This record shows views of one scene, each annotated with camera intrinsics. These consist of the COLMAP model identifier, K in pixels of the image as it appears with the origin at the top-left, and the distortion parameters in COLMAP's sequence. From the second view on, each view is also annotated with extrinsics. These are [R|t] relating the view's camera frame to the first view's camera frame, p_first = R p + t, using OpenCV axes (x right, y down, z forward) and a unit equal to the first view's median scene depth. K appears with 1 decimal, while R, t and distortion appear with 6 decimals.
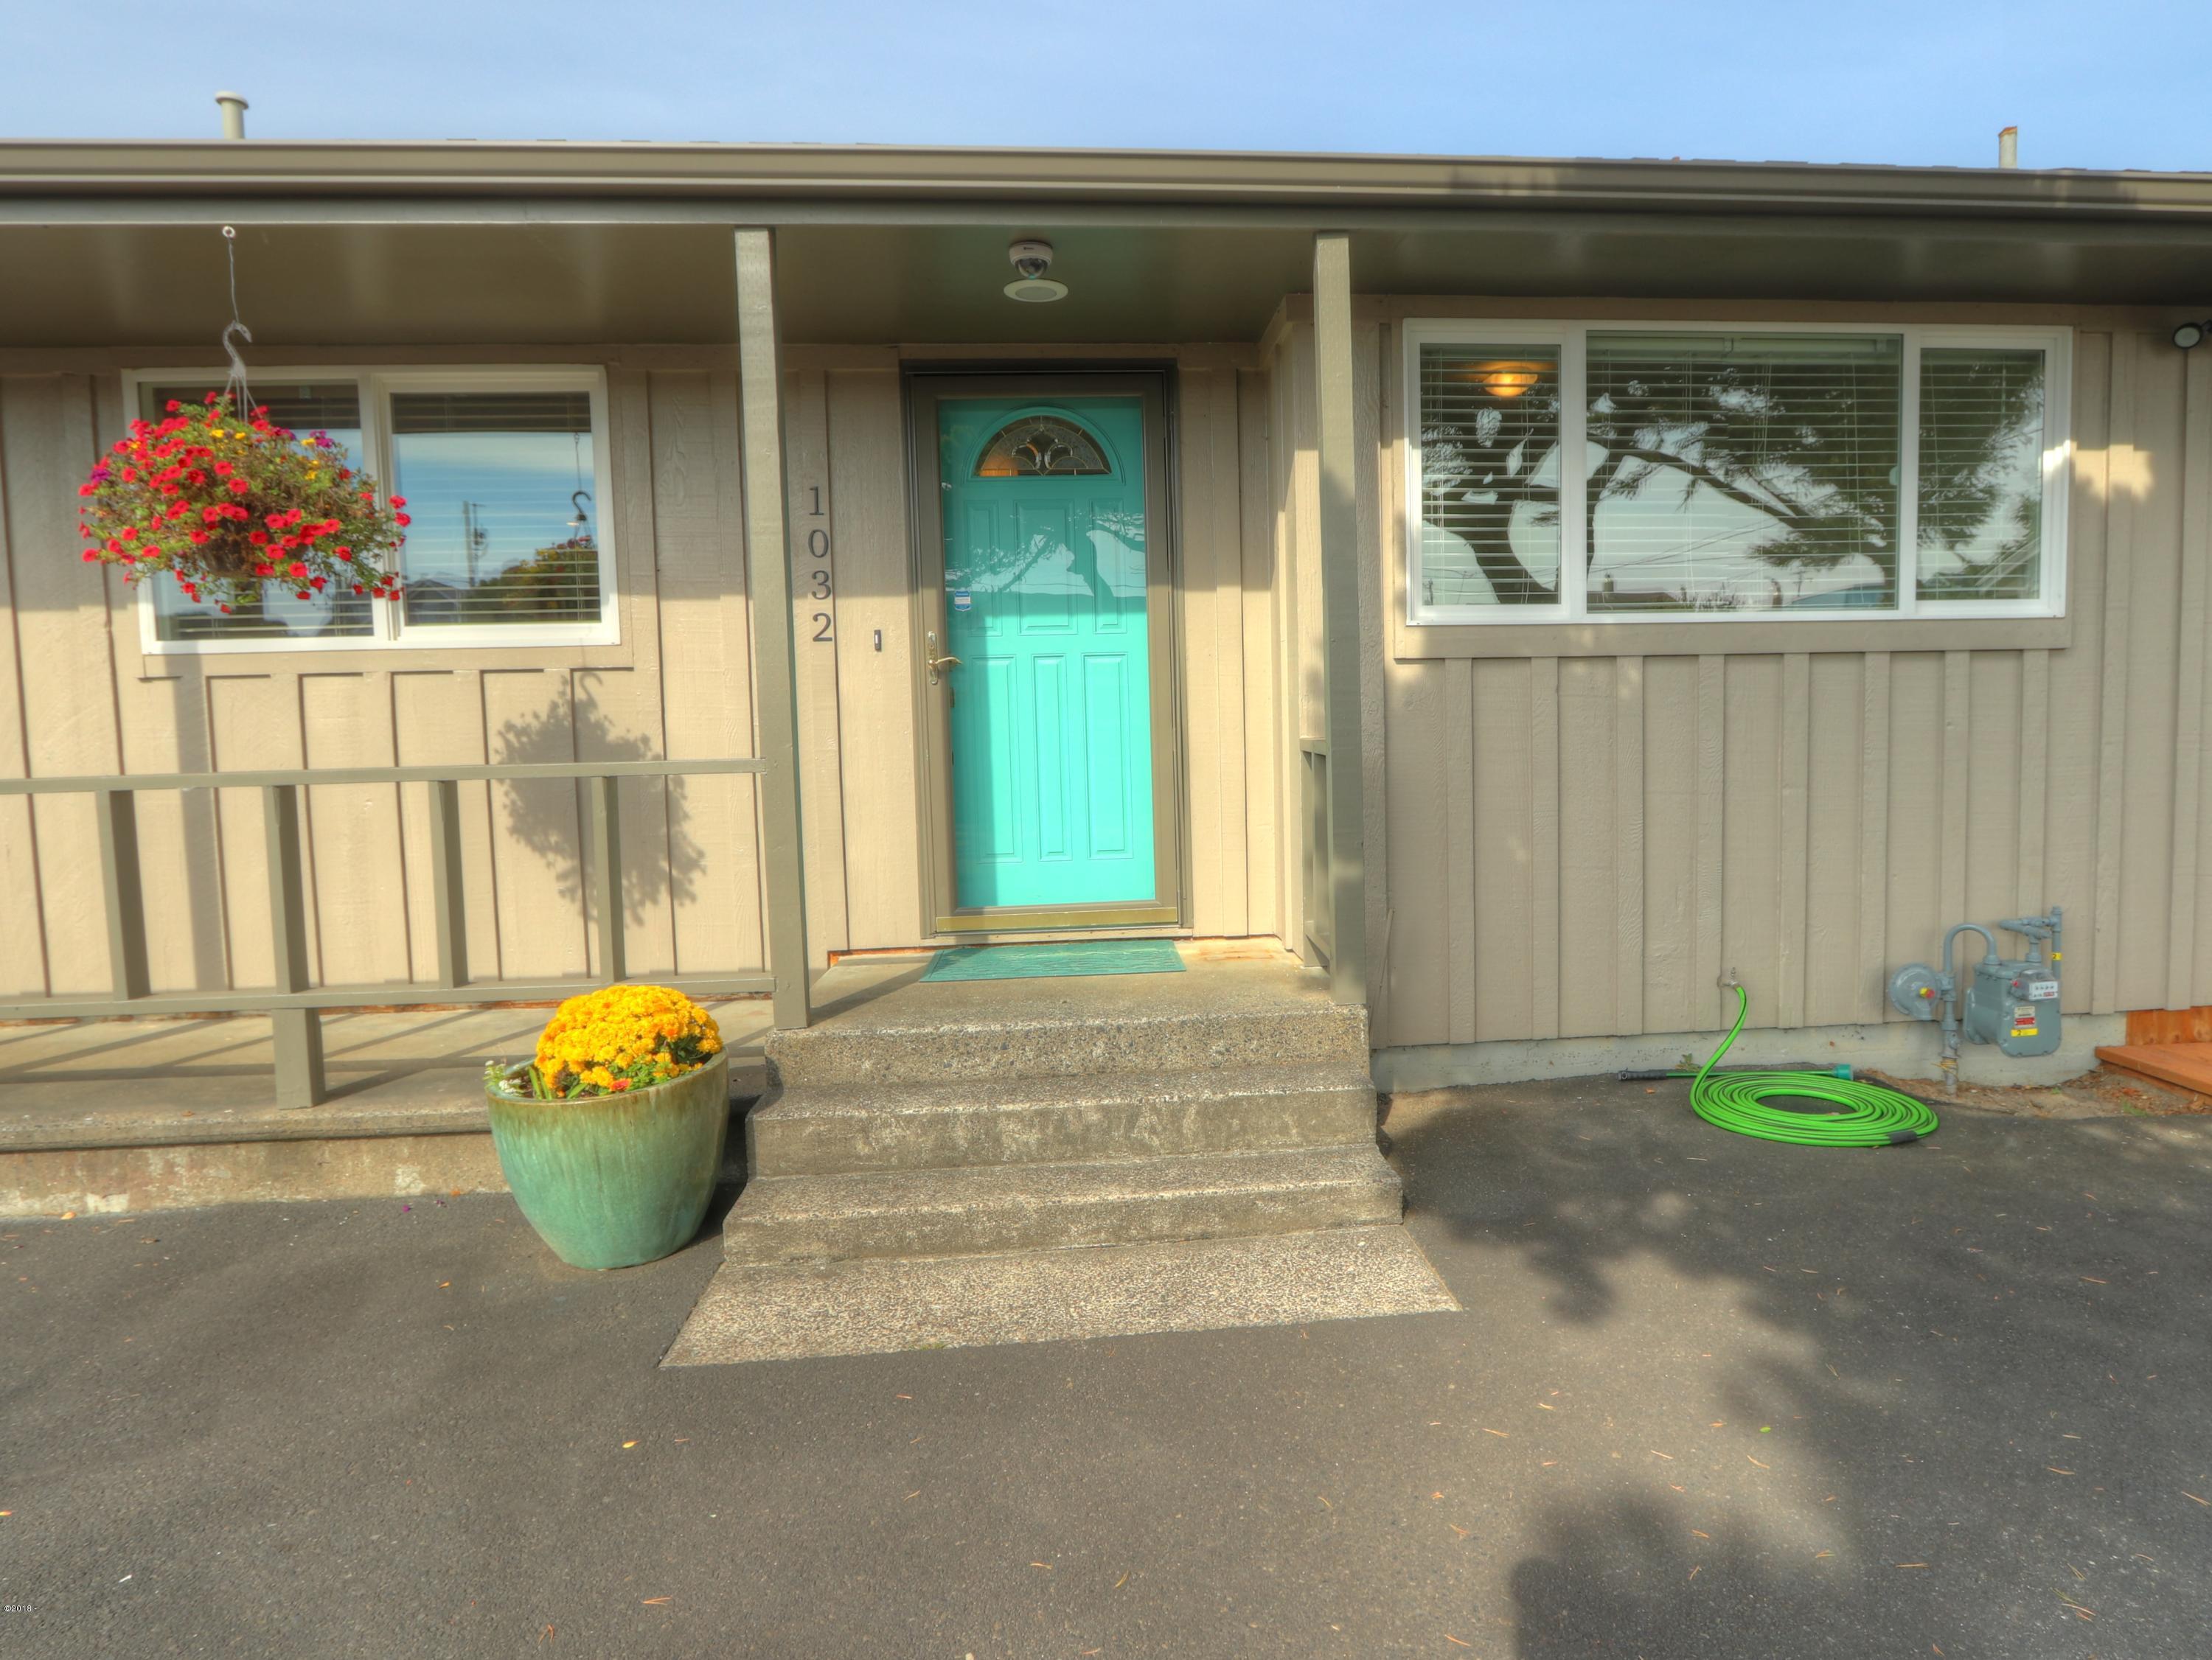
lens RADIAL K [[1145.0, 0, 1104.2], [0, 1145.0, 821.4], [0, 0, 1]] dist [-0.030124, -0.001674]
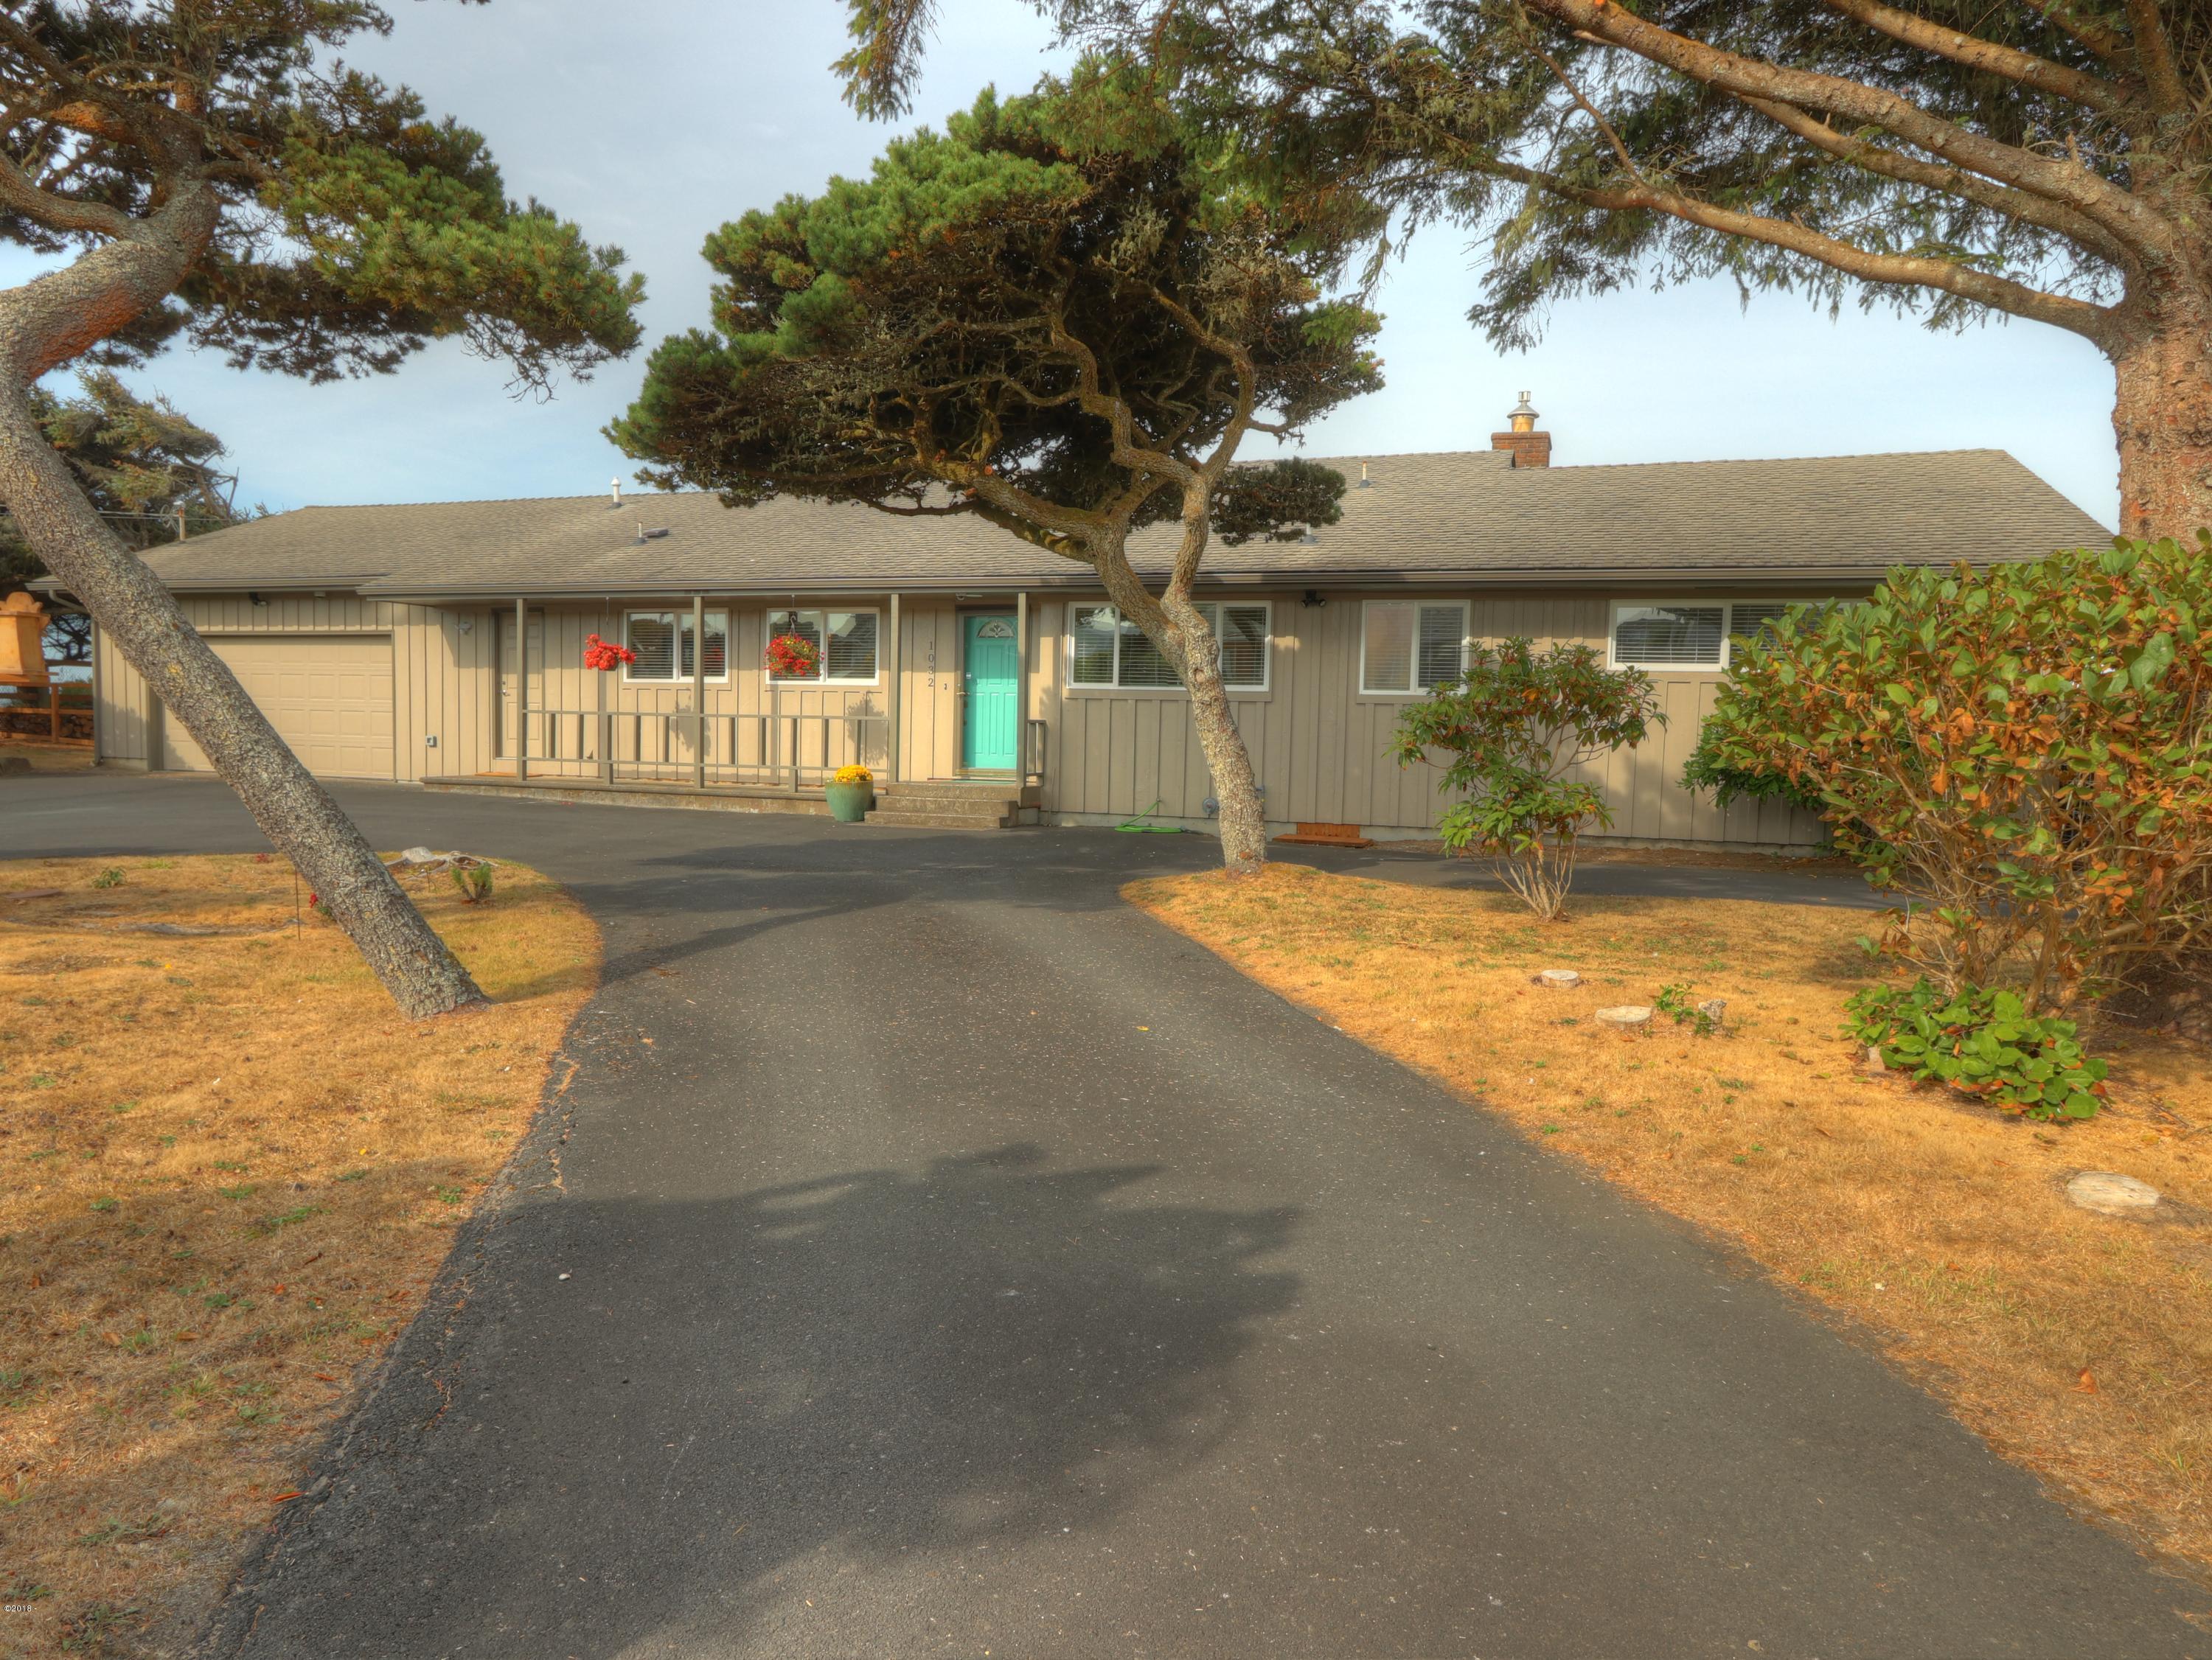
lens RADIAL K [[1299.3, 0, 1107.5], [0, 1299.3, 829.5], [0, 0, 1]] dist [-0.001077, -0.000011]
pose [[0.925615, 0.076971, -0.370557, 1.854249], [-0.080820, 0.996715, 0.005154, 0.225845], [0.369737, 0.025178, 0.928795, -2.603806]]
